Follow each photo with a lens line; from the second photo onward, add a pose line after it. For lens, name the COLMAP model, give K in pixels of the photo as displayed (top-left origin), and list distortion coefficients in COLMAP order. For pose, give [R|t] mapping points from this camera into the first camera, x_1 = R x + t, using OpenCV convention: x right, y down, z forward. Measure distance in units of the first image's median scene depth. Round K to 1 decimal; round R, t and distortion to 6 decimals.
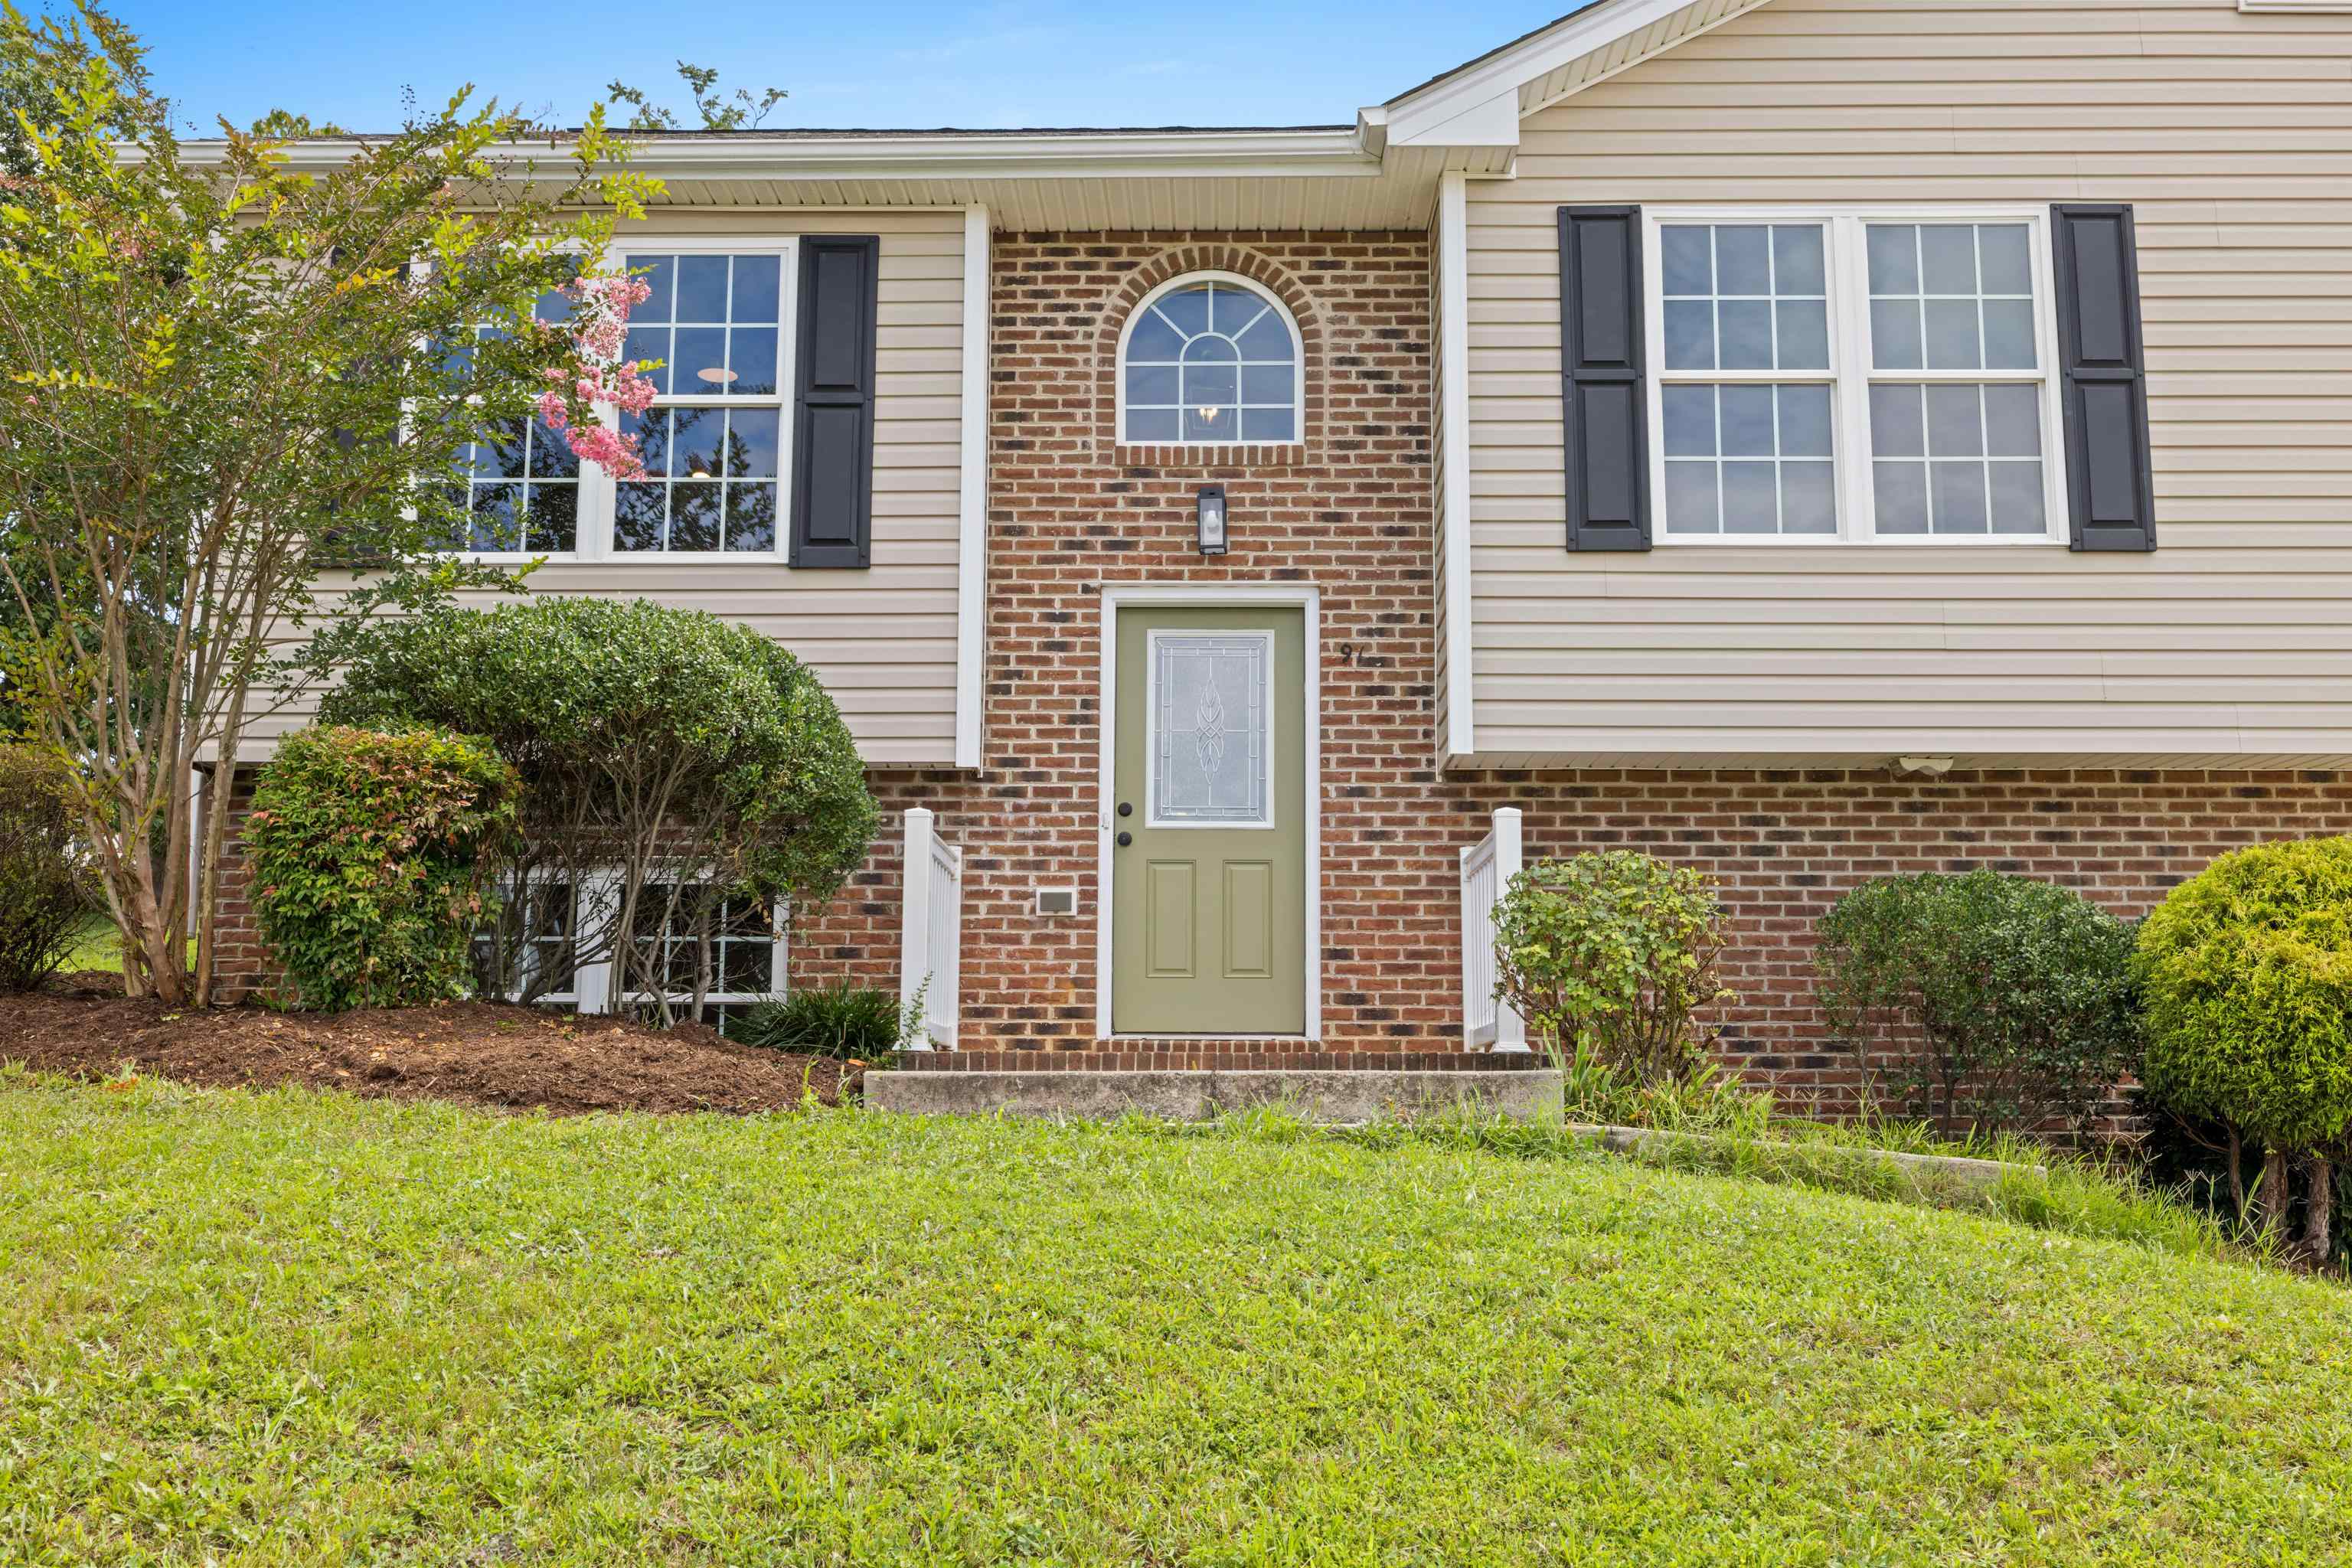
lens RADIAL K [[2184.9, 0, 1154.9], [0, 2184.9, 771.6], [0, 0, 1]] dist [-0.008970, 0.000000]
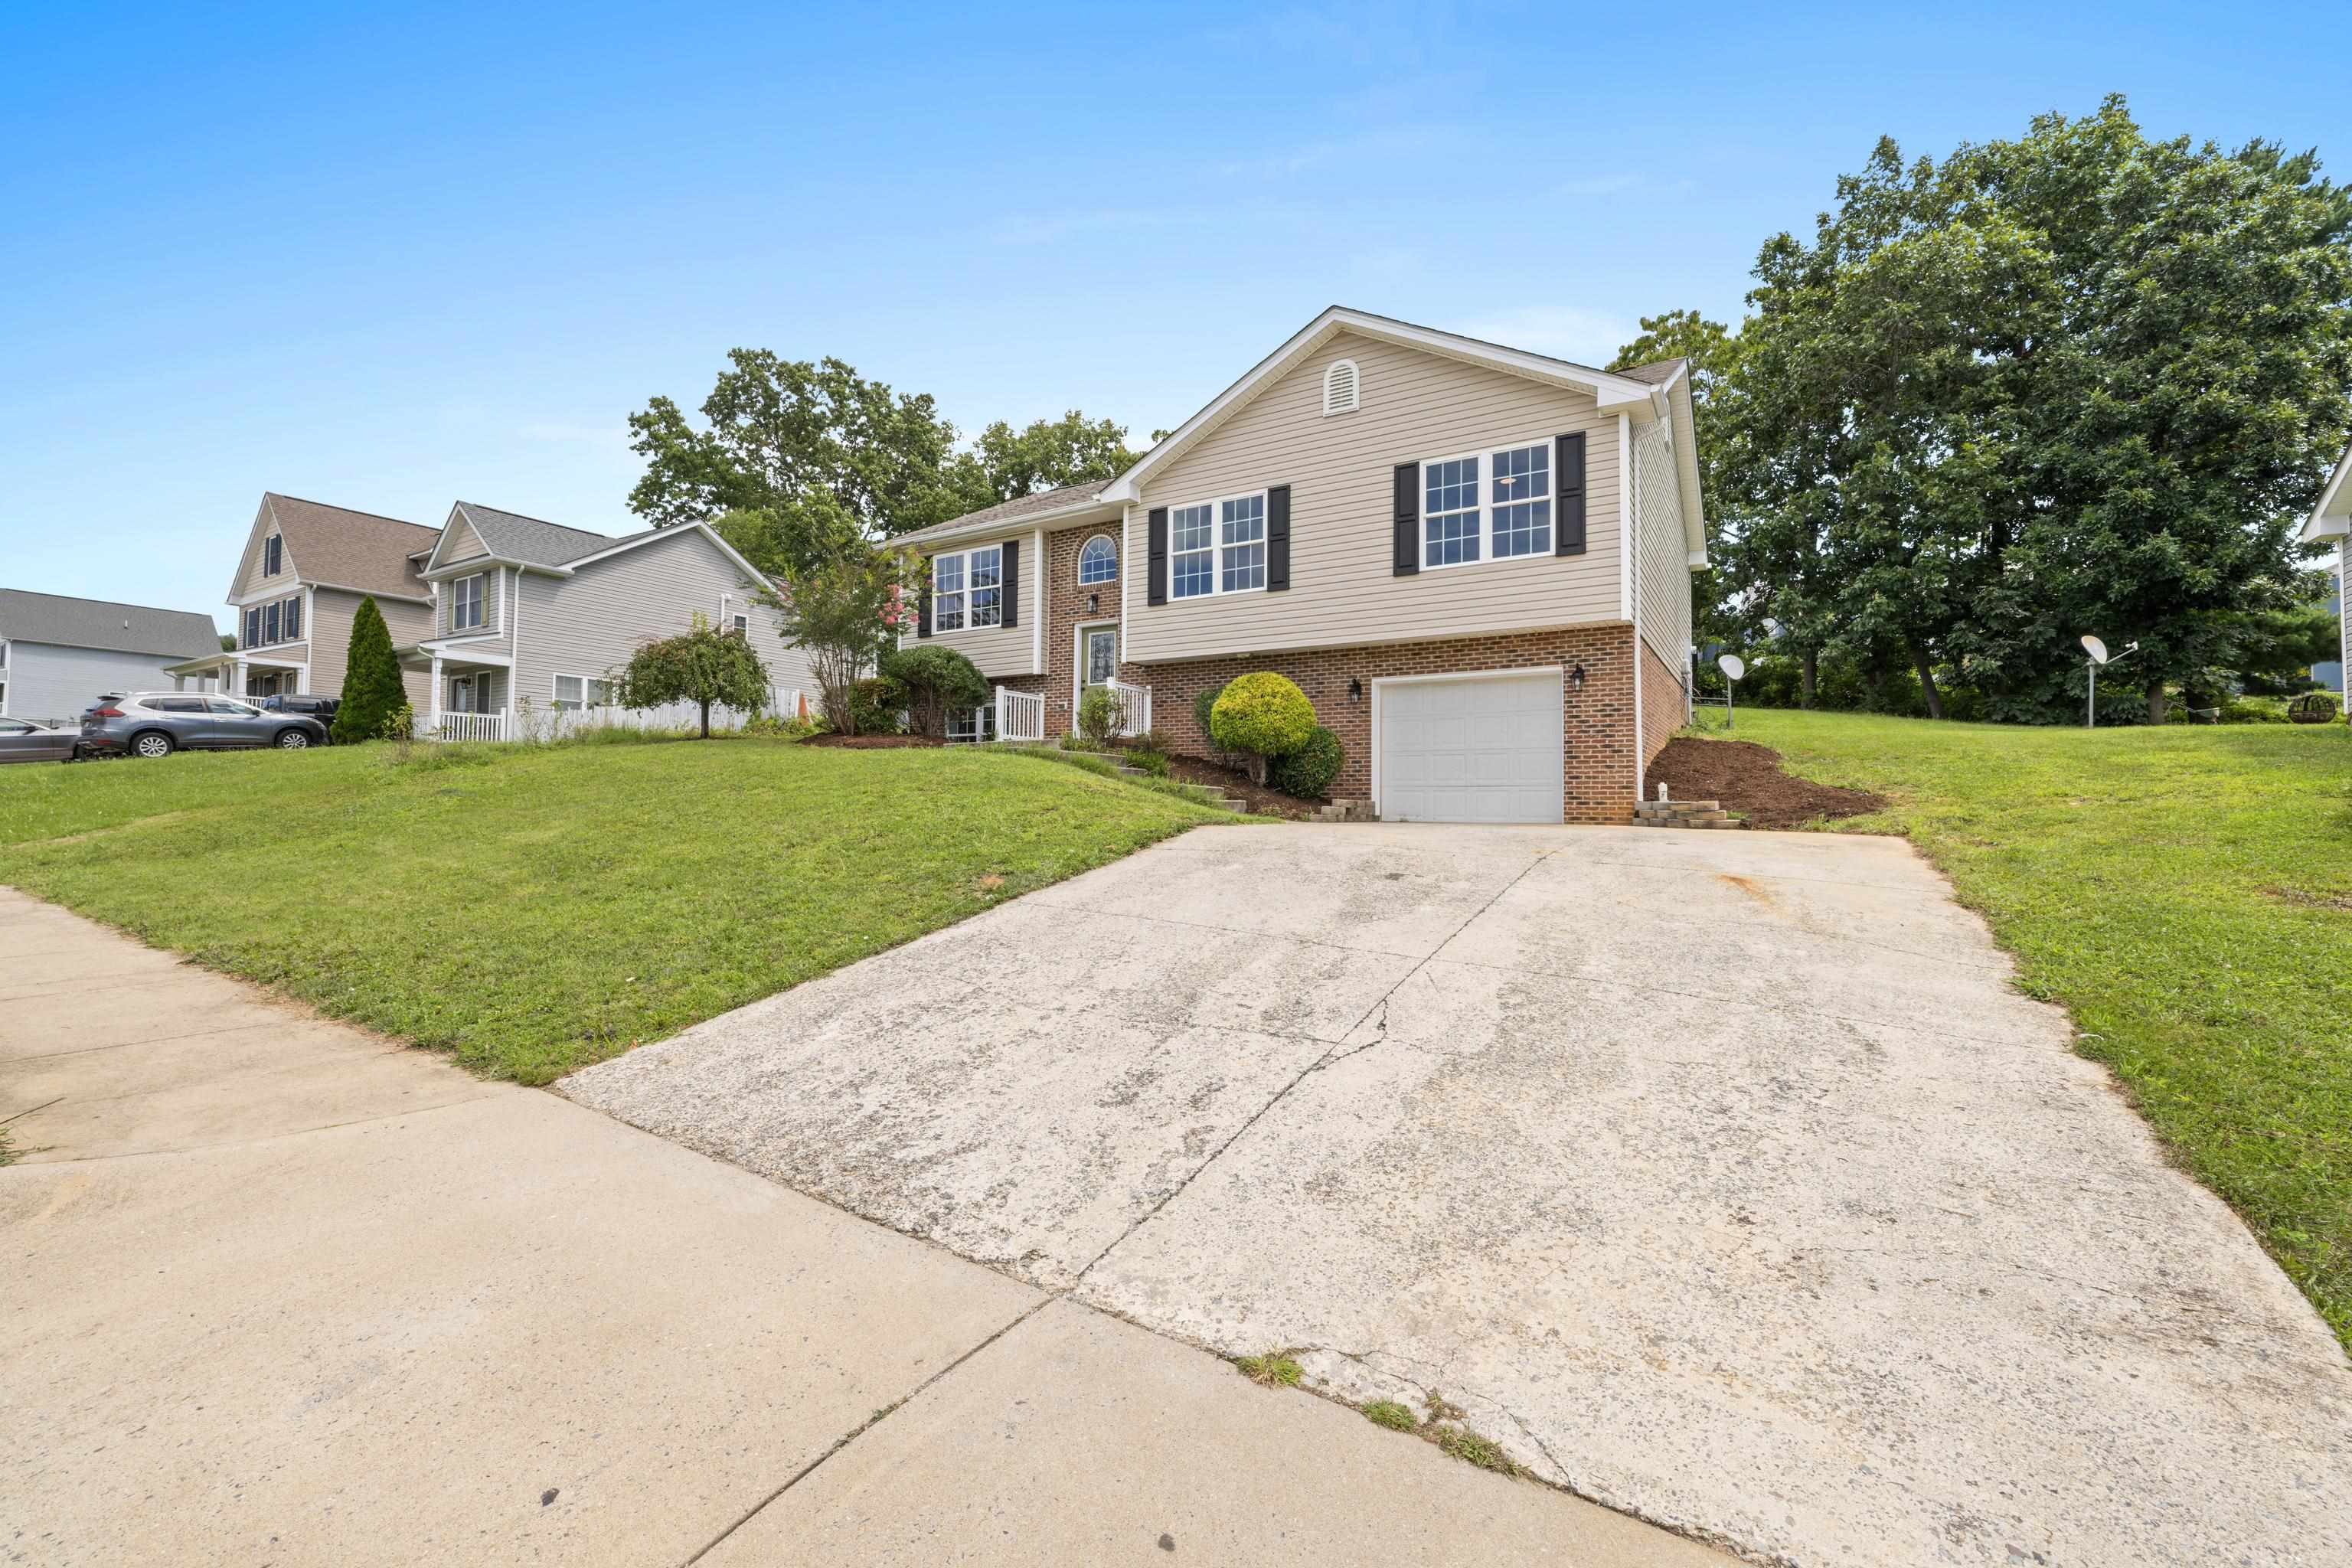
lens RADIAL K [[1006.0, 0, 1162.5], [0, 1006.0, 782.5], [0, 0, 1]] dist [-0.001576, 0.001348]
pose [[0.853628, -0.011123, -0.520764, 1.085437], [0.076394, 0.991635, 0.104042, 0.021480], [0.515250, -0.128596, 0.847337, -0.488699]]
